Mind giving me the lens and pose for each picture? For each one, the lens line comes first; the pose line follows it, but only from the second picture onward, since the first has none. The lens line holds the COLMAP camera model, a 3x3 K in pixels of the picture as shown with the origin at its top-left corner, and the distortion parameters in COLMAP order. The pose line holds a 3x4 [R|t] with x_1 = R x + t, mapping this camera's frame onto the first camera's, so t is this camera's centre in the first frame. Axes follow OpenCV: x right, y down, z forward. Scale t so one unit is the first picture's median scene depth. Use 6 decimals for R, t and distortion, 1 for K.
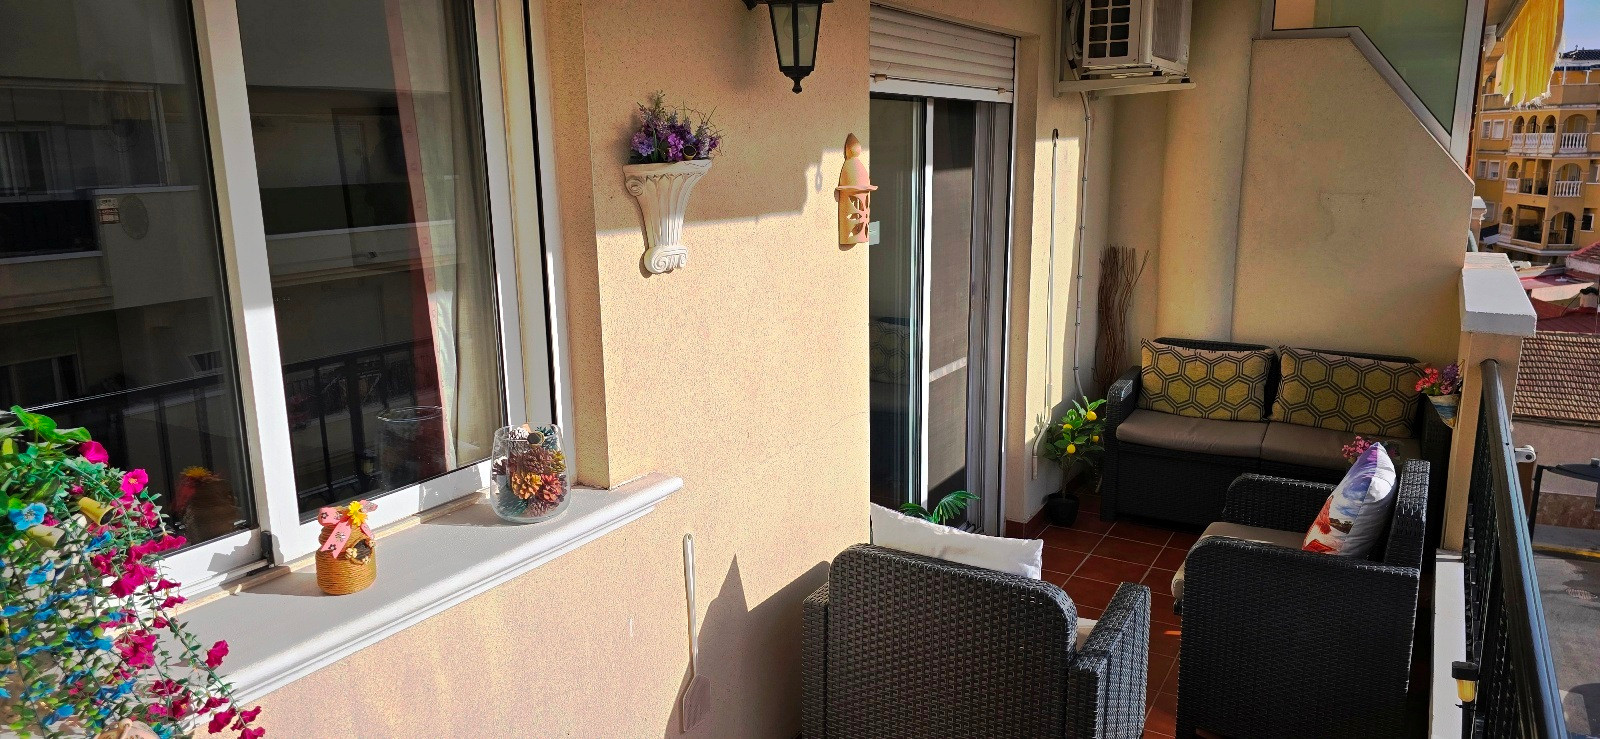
lens RADIAL K [[1057.6, 0, 804.6], [0, 1057.6, 369.5], [0, 0, 1]] dist [0.030690, -0.006446]
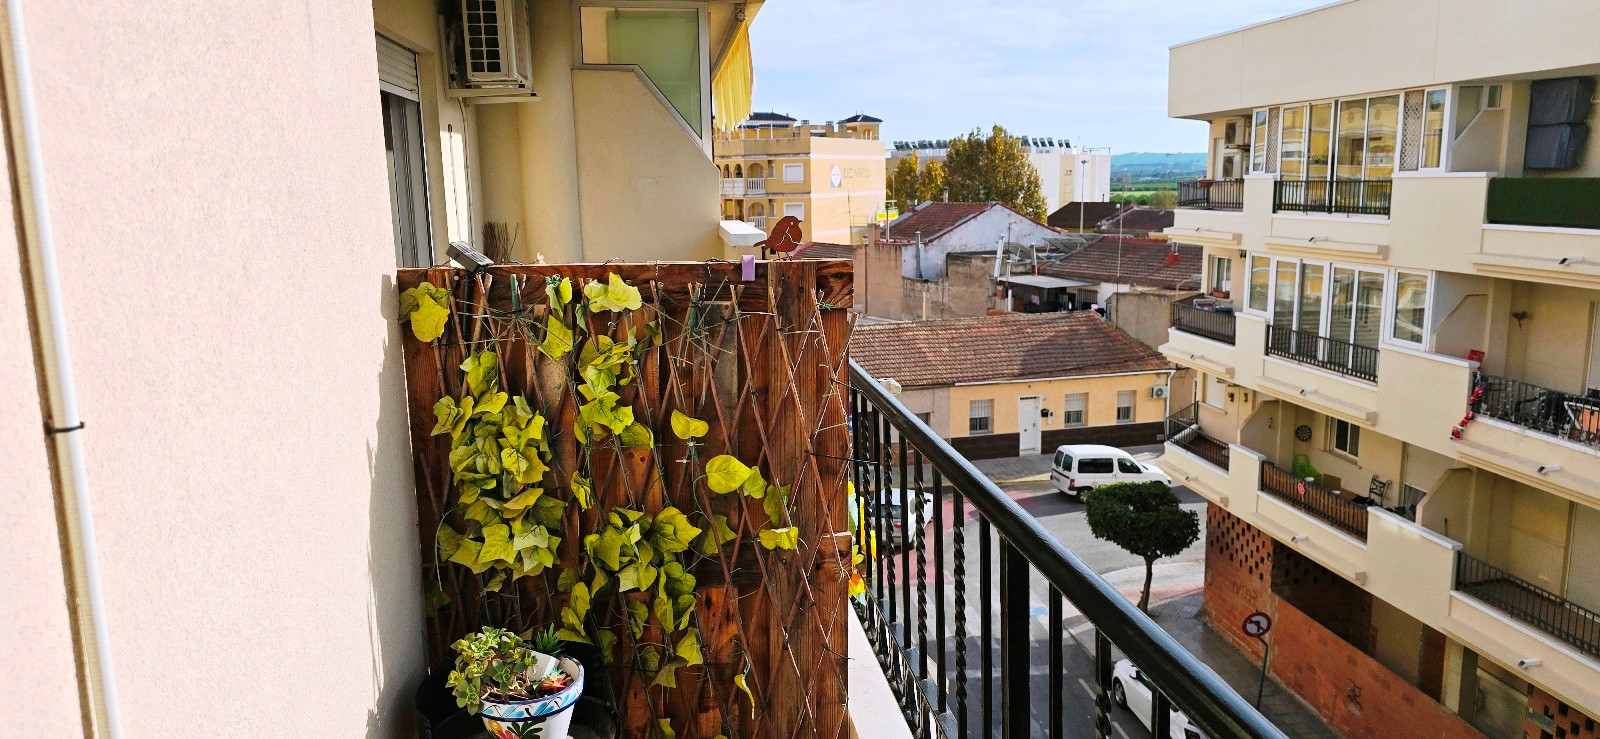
lens RADIAL K [[1057.6, 0, 809.7], [0, 1057.6, 364.0], [0, 0, 1]] dist [0.030690, -0.006446]
pose [[0.789188, -0.105653, 0.604995, -0.230115], [0.131518, 0.991313, 0.001558, 0.120134], [-0.599904, 0.078338, 0.796228, -0.285991]]
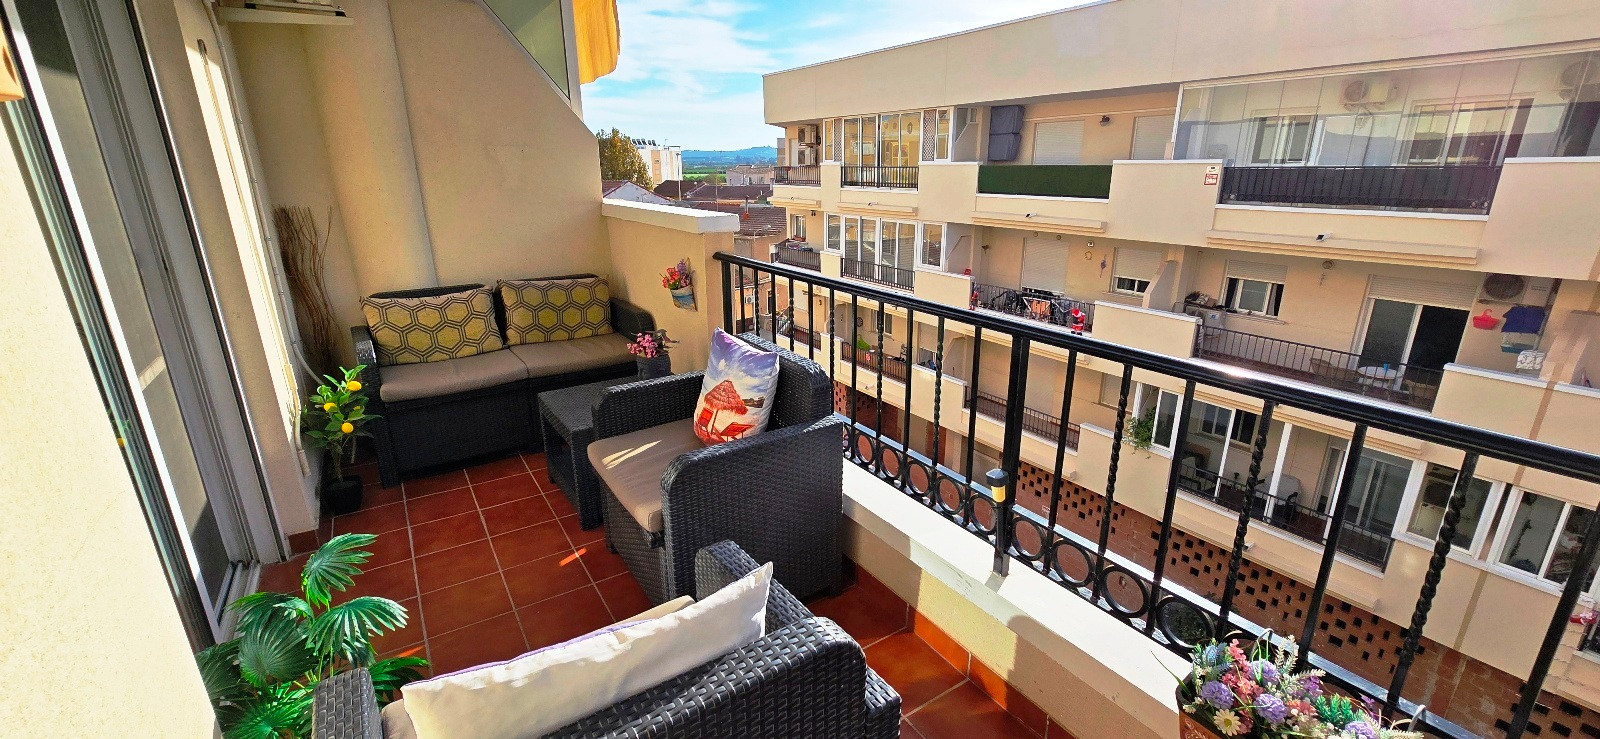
lens RADIAL K [[647.6, 0, 801.1], [0, 647.6, 360.9], [0, 0, 1]] dist [-0.004556, 0.001932]
pose [[0.441041, -0.255567, 0.860330, -0.031295], [0.187701, 0.963666, 0.190040, -0.010249], [-0.877639, 0.077669, 0.472987, 0.393328]]
